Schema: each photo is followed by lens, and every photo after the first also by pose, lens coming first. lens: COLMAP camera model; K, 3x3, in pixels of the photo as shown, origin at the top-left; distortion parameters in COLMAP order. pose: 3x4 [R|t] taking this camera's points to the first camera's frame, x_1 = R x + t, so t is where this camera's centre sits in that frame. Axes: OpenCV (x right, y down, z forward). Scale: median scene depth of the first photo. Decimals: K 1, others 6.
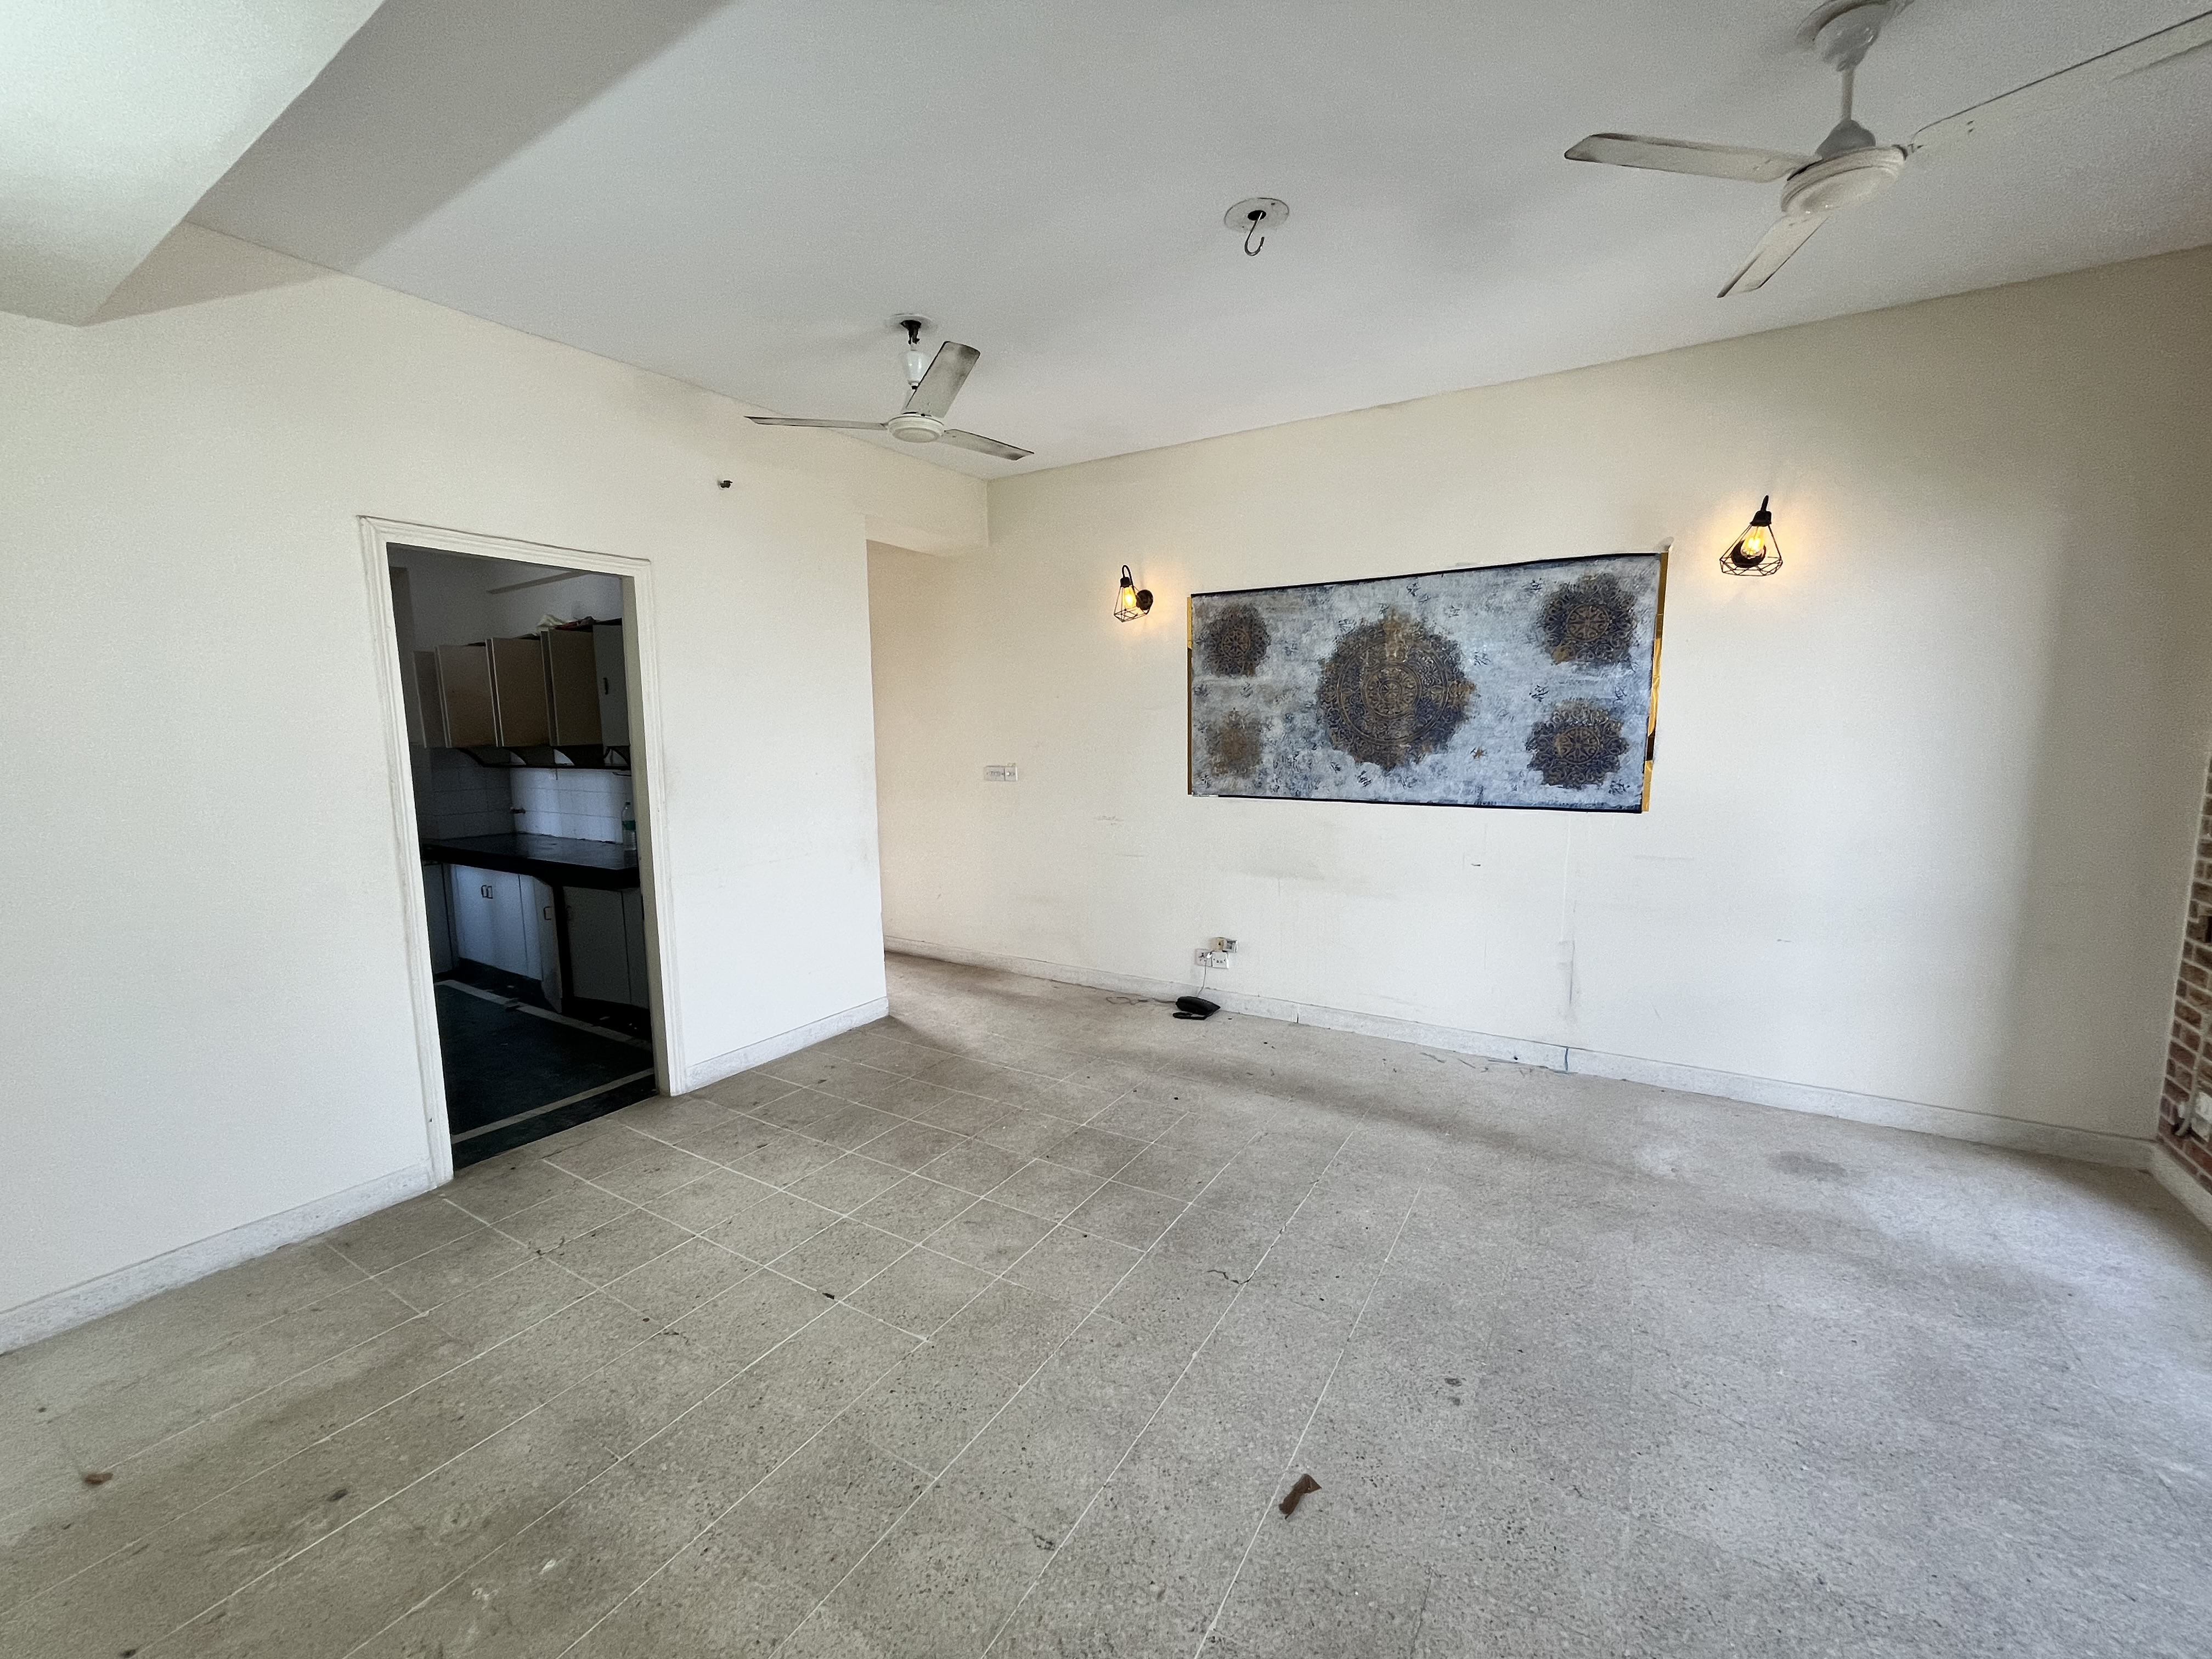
lens RADIAL K [[895.0, 0, 1101.0], [0, 895.0, 837.5], [0, 0, 1]] dist [-0.000723, 0.000574]
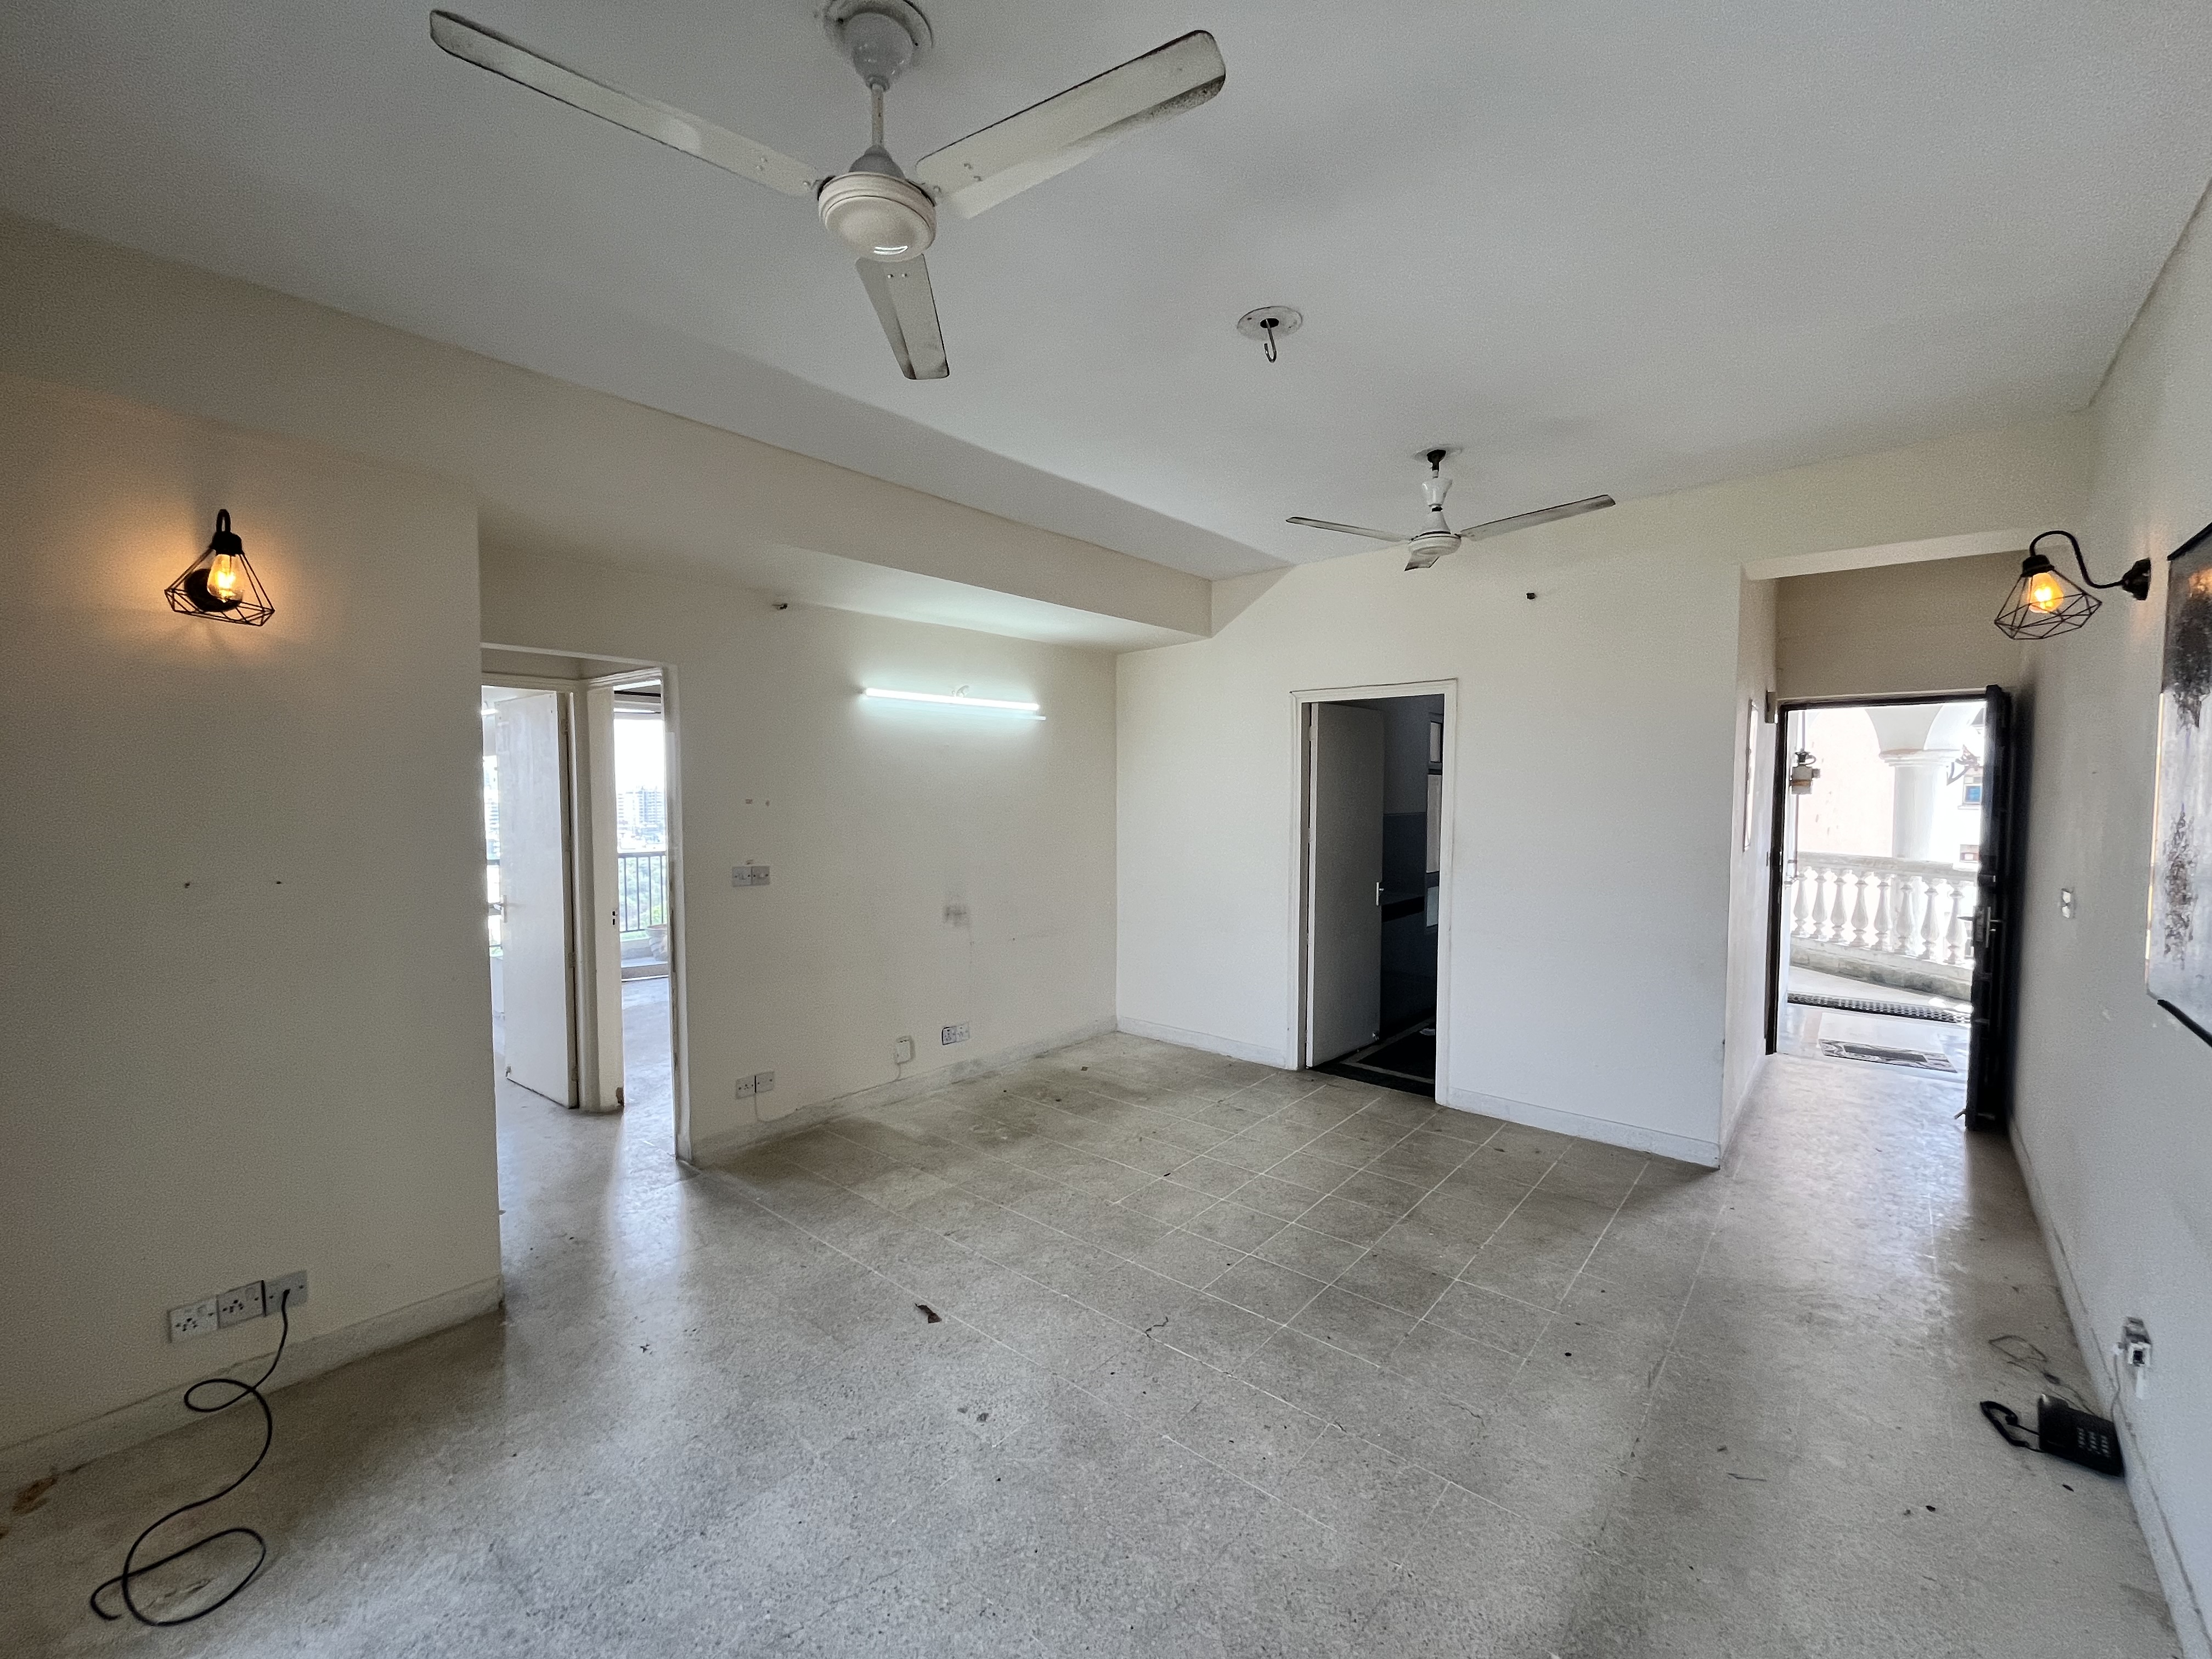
lens RADIAL K [[895.0, 0, 1101.0], [0, 895.0, 837.5], [0, 0, 1]] dist [-0.000723, 0.000574]
pose [[-0.152753, 0.065000, -0.986124, 1.091101], [-0.123581, 0.988746, 0.084316, -0.168557], [0.980507, 0.134746, -0.143001, 0.922934]]
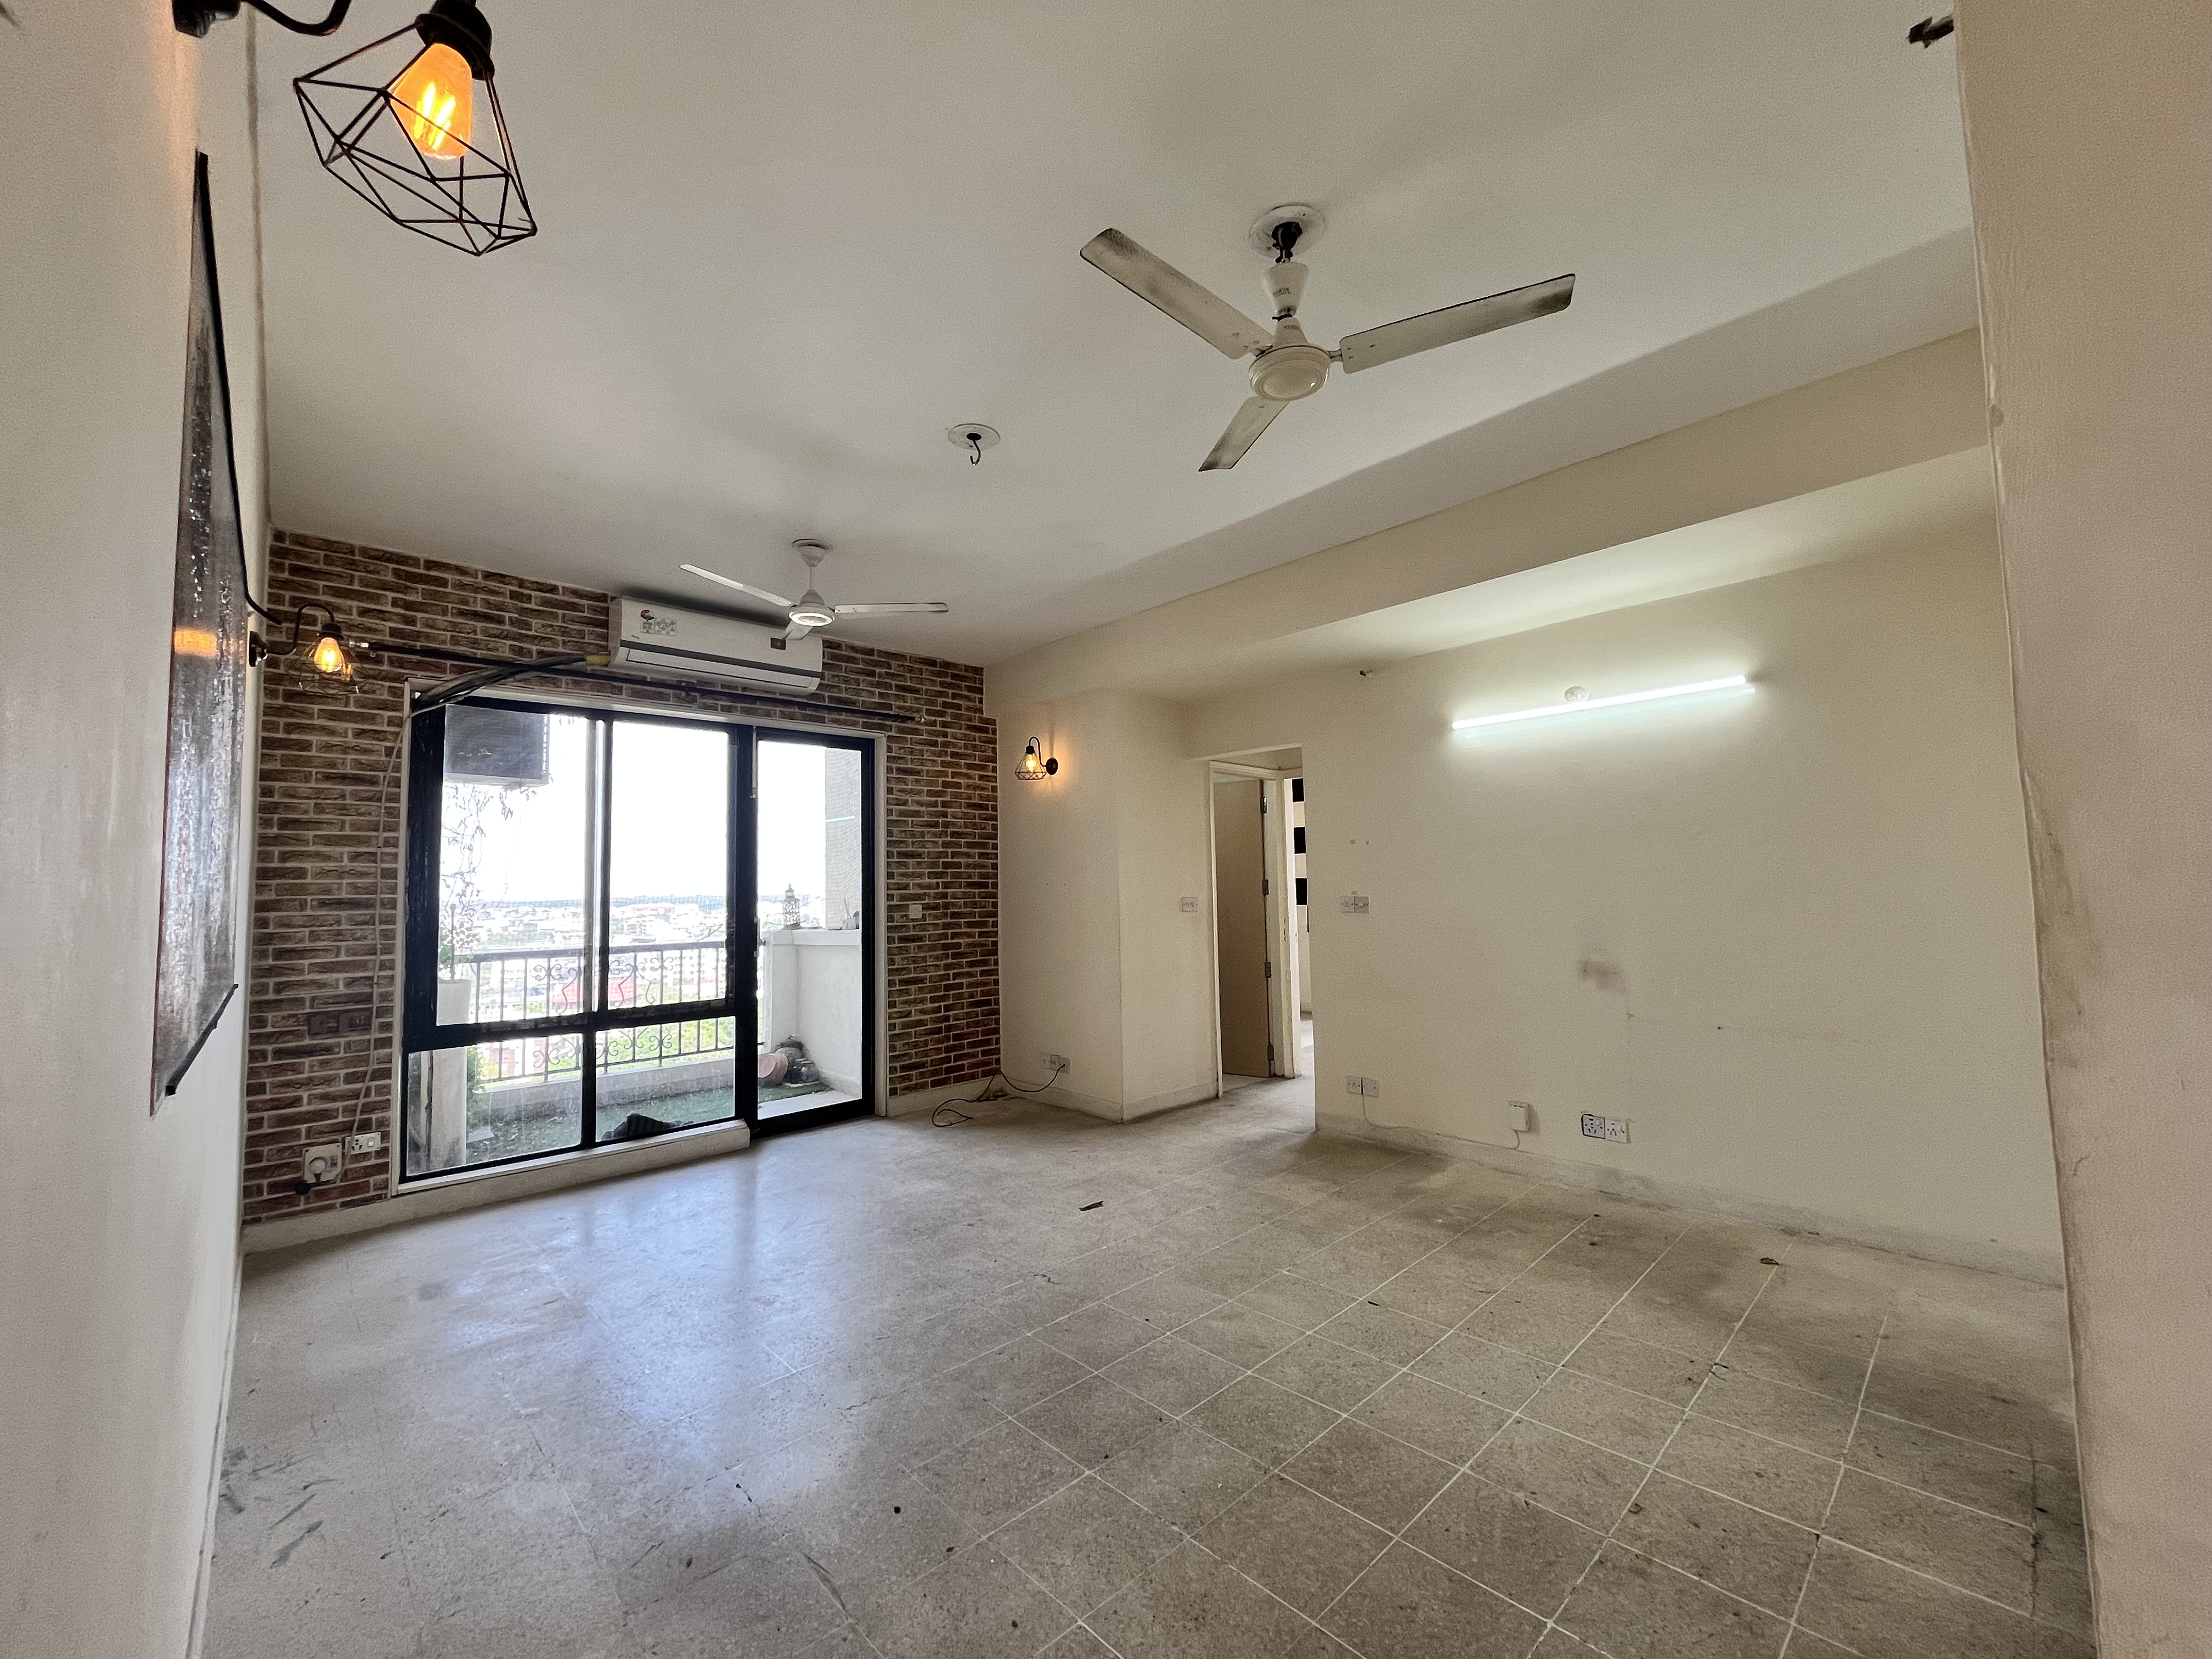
lens RADIAL K [[895.0, 0, 1101.0], [0, 895.0, 837.5], [0, 0, 1]] dist [-0.000723, 0.000574]
pose [[-0.965288, 0.049055, 0.256539, -0.259000], [0.066951, 0.995860, 0.061491, -0.181826], [-0.252460, 0.076532, -0.964576, 1.963926]]
